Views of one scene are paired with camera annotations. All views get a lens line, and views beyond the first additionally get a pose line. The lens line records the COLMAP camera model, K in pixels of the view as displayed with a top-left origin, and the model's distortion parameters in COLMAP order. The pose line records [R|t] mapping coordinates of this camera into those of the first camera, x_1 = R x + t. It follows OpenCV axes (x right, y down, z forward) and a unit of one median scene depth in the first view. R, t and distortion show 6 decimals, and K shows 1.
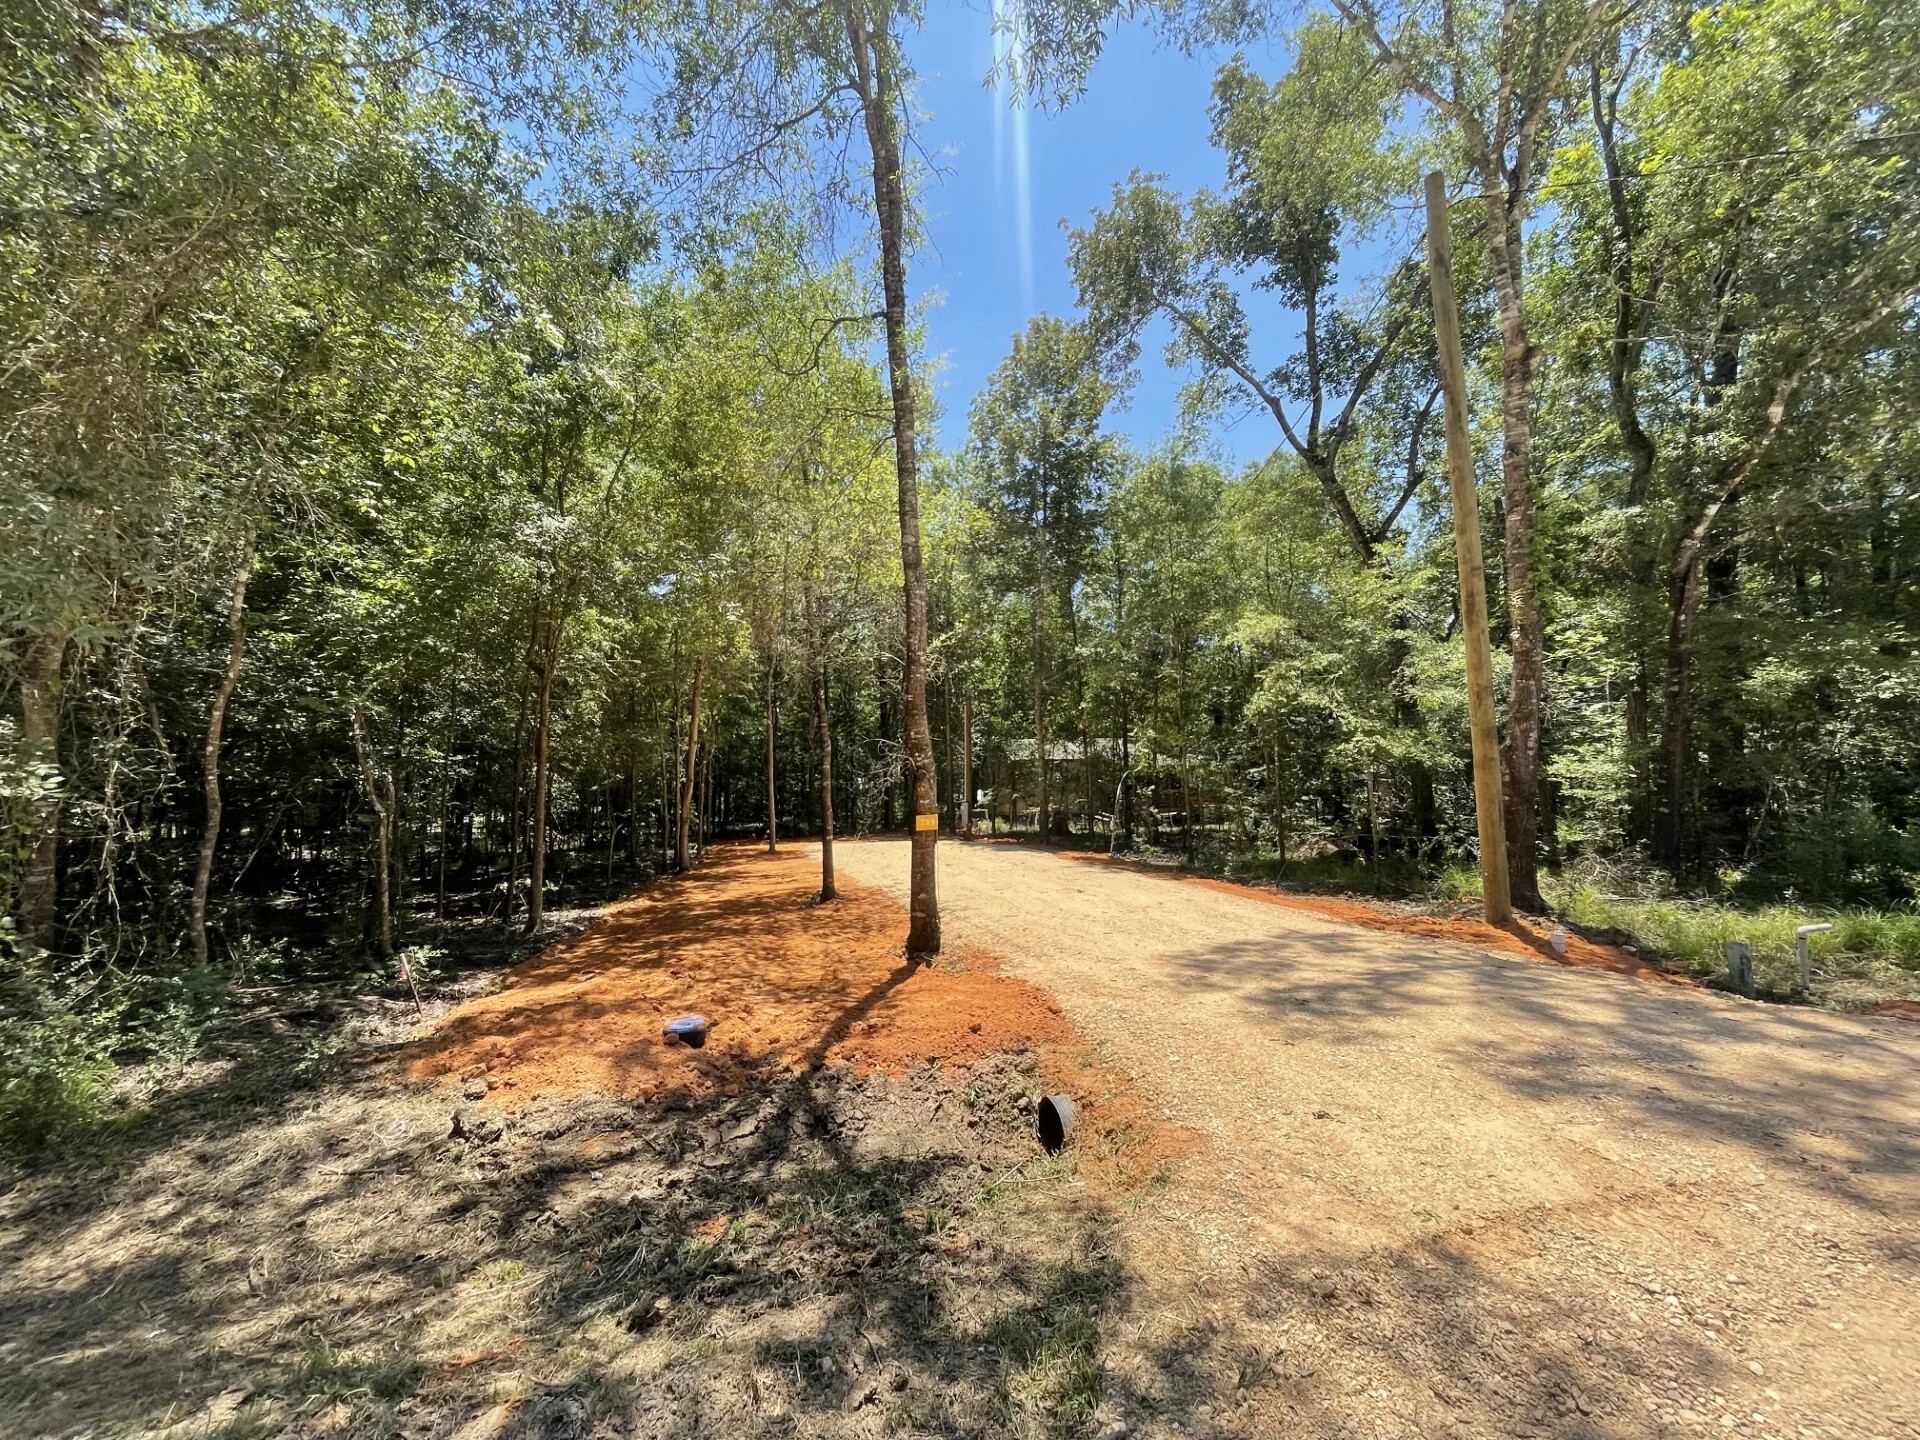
lens RADIAL K [[779.8, 0, 959.2], [0, 779.8, 719.8], [0, 0, 1]] dist [-0.002698, -0.000277]
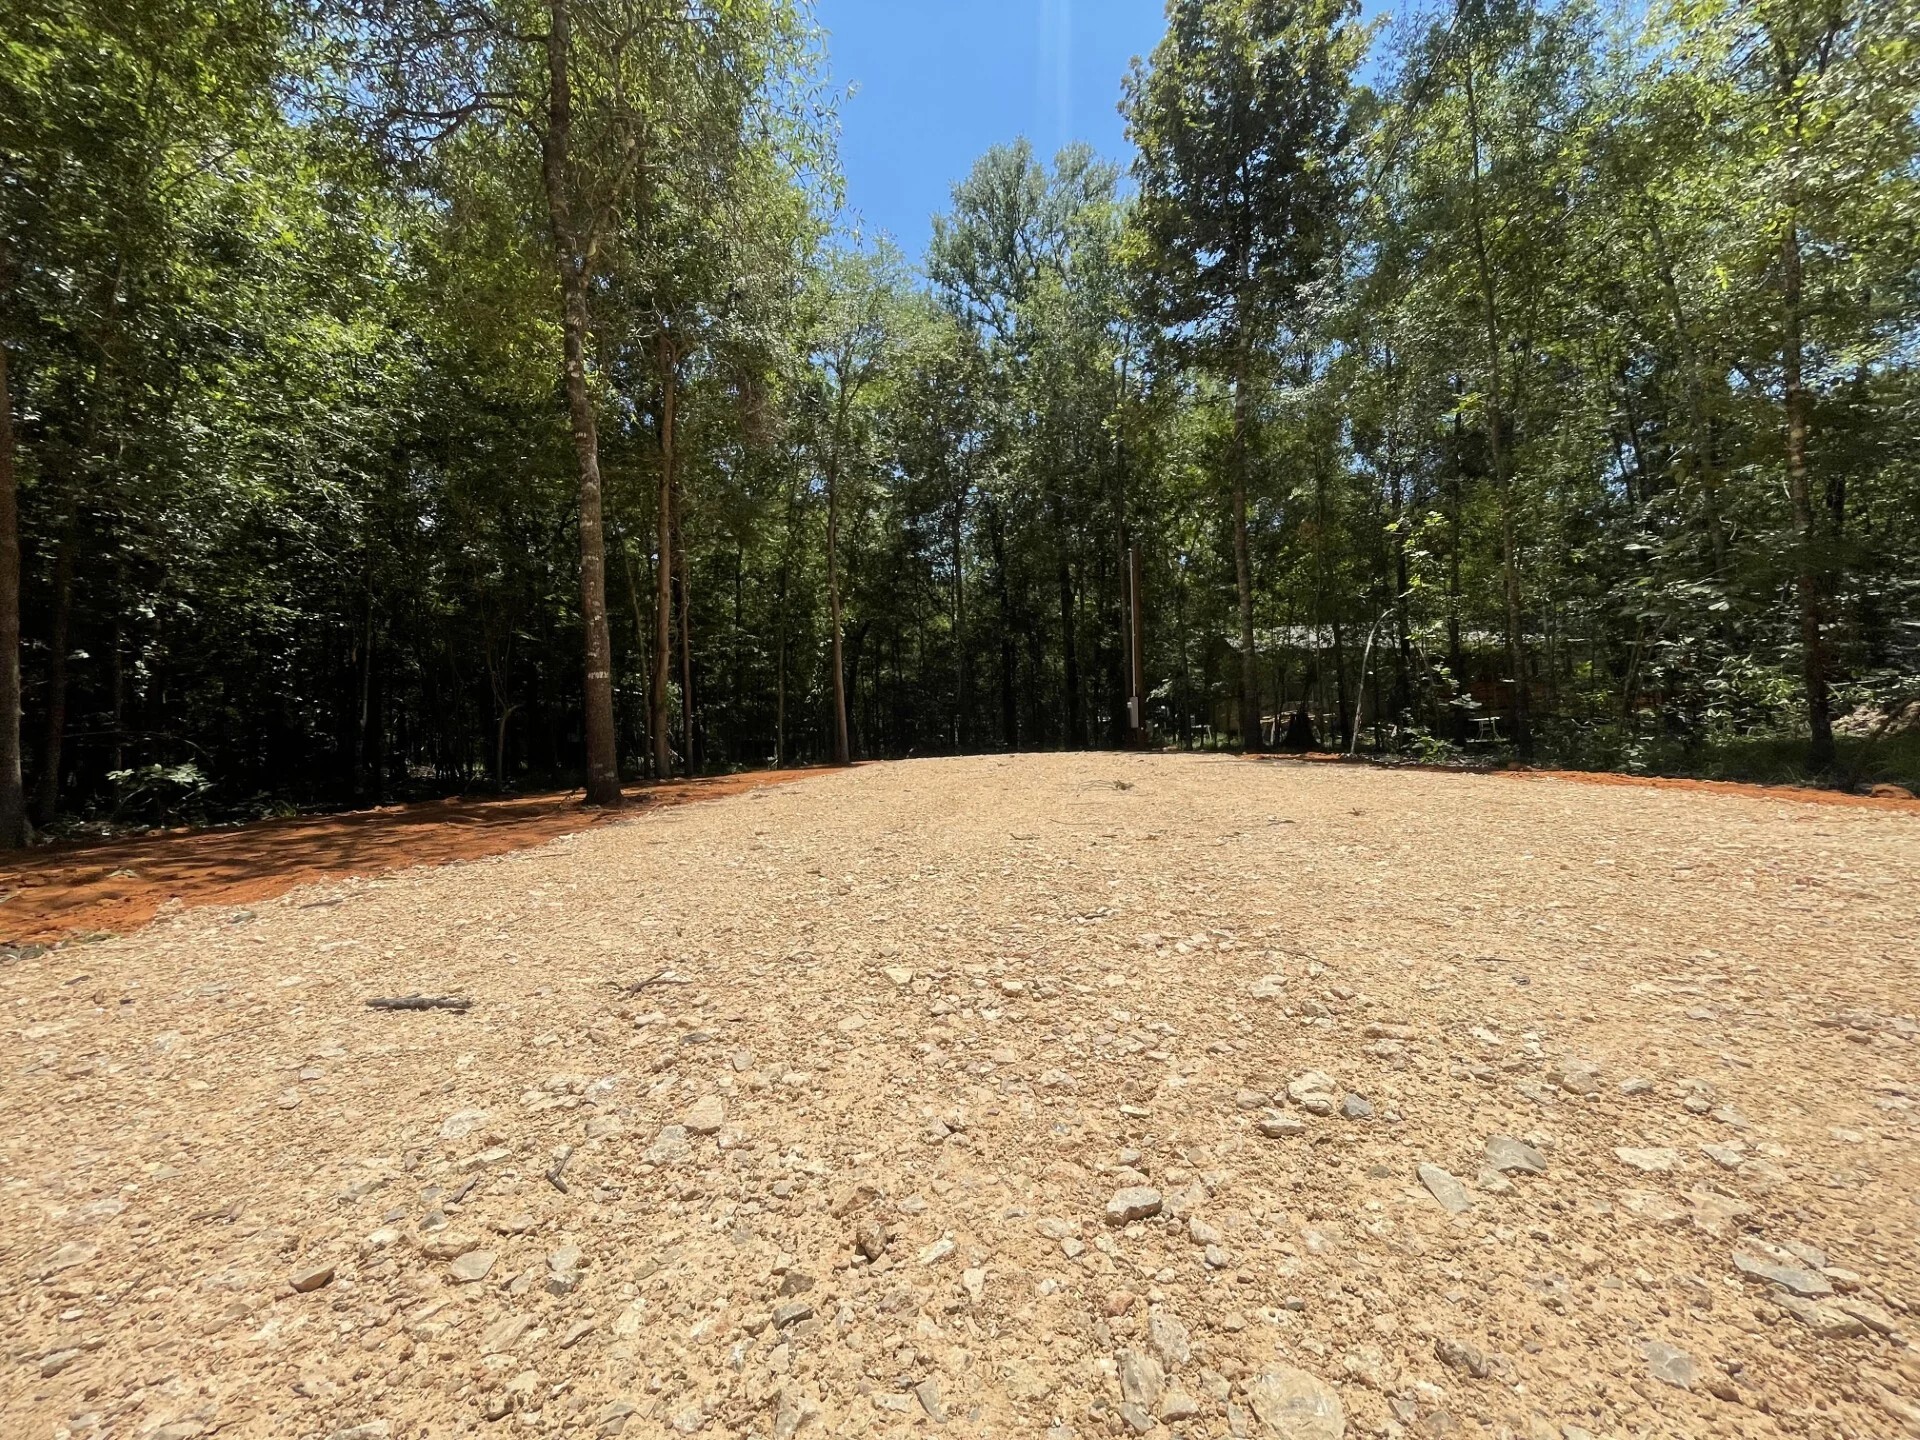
lens RADIAL K [[779.8, 0, 965.8], [0, 779.8, 716.8], [0, 0, 1]] dist [-0.002698, -0.000277]
pose [[0.942820, -0.025195, -0.332349, 0.290947], [0.046932, 0.997239, 0.057540, 0.239075], [0.329981, -0.069848, 0.941400, 0.947514]]
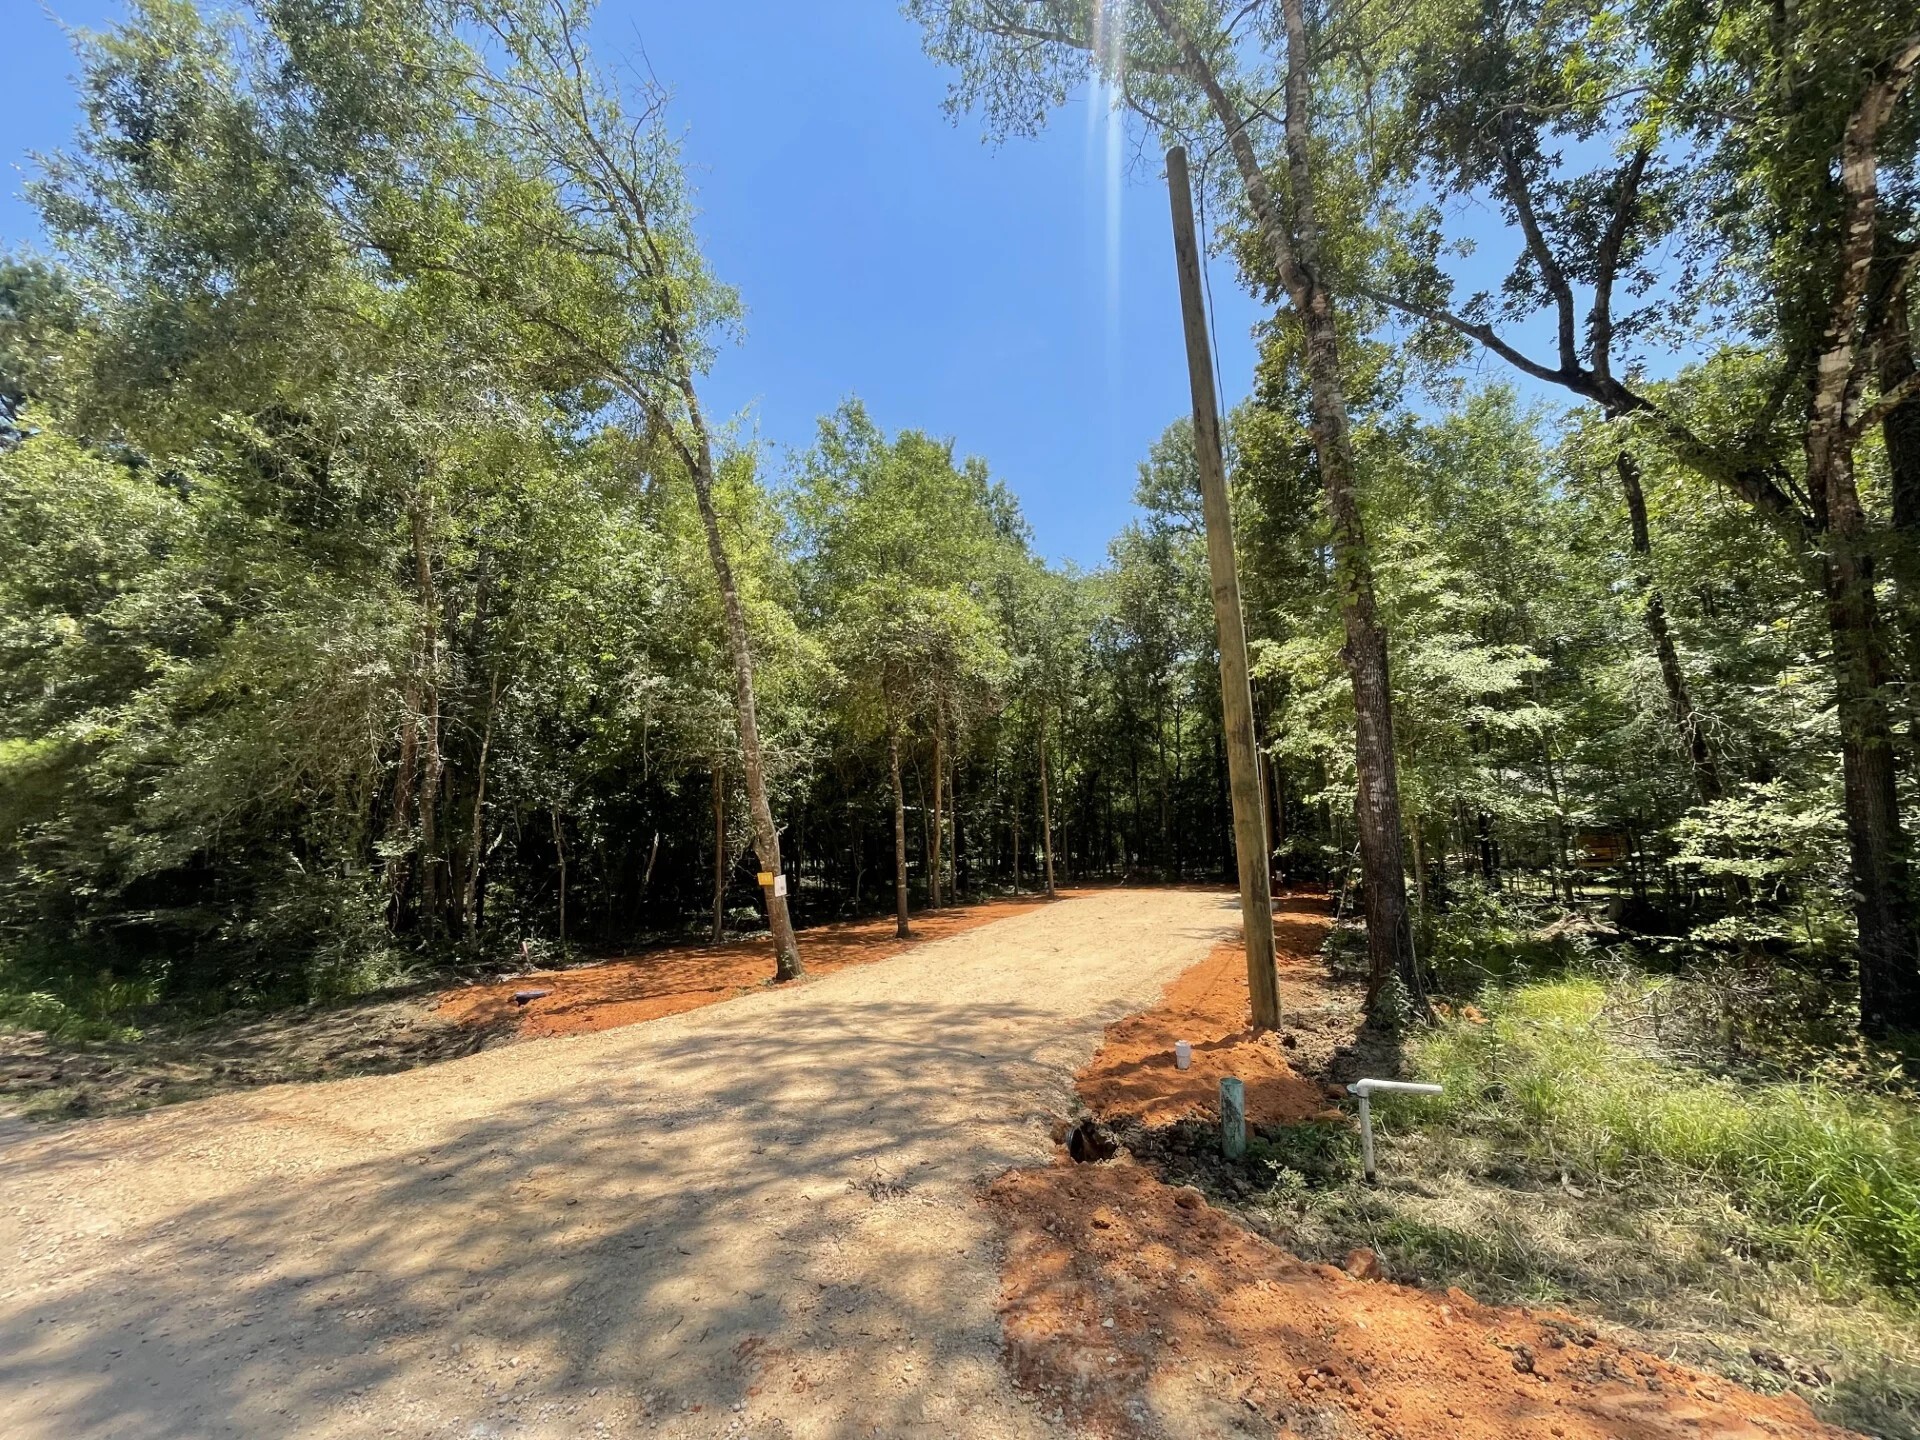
lens RADIAL K [[779.8, 0, 964.7], [0, 779.8, 725.2], [0, 0, 1]] dist [-0.002698, -0.000277]
pose [[0.758647, -0.093603, -0.644743, 1.065803], [0.065855, 0.995574, -0.067046, -0.014624], [0.648165, 0.008405, 0.761454, 0.209084]]
